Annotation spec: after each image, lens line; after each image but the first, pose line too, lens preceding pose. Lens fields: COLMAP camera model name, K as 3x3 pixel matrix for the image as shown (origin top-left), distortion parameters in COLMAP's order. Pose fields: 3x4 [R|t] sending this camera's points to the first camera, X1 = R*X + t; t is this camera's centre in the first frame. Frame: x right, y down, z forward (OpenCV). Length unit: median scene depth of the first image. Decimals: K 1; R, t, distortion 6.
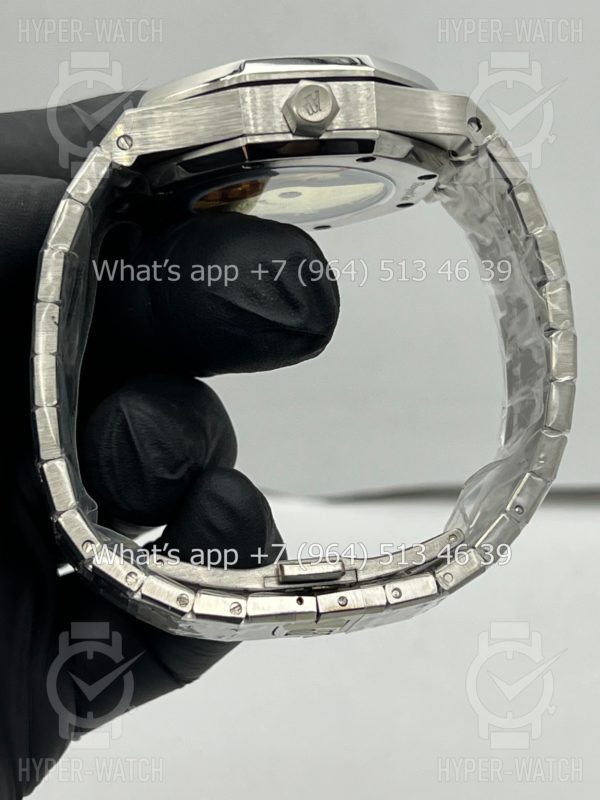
lens RADIAL K [[1808.8, 0, 299.4], [0, 1808.8, 427.5], [0, 0, 1]] dist [0.061197, 0.649692]
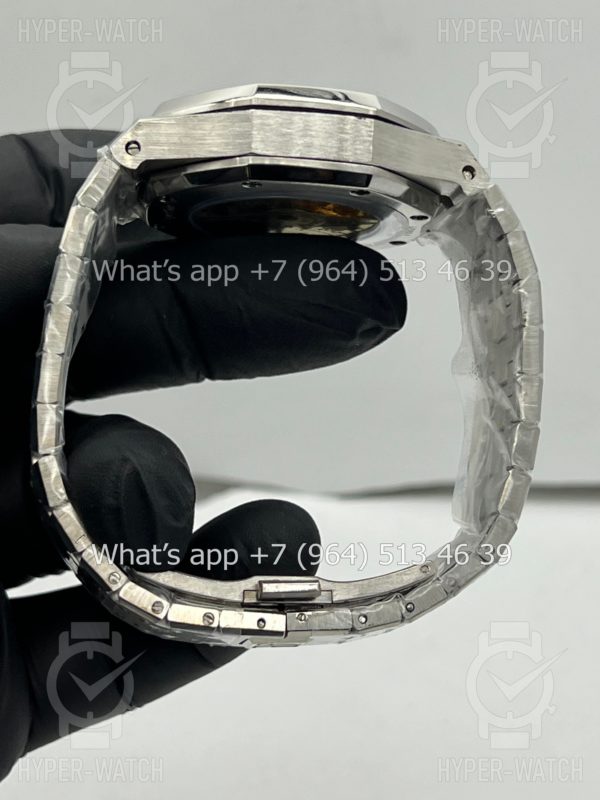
lens RADIAL K [[1808.8, 0, 299.4], [0, 1808.8, 427.5], [0, 0, 1]] dist [0.061197, 0.649692]
pose [[0.981821, 0.100575, 0.160972, -0.155583], [-0.098348, 0.994914, -0.021764, 0.010328], [-0.162343, 0.005537, 0.986719, -0.007692]]
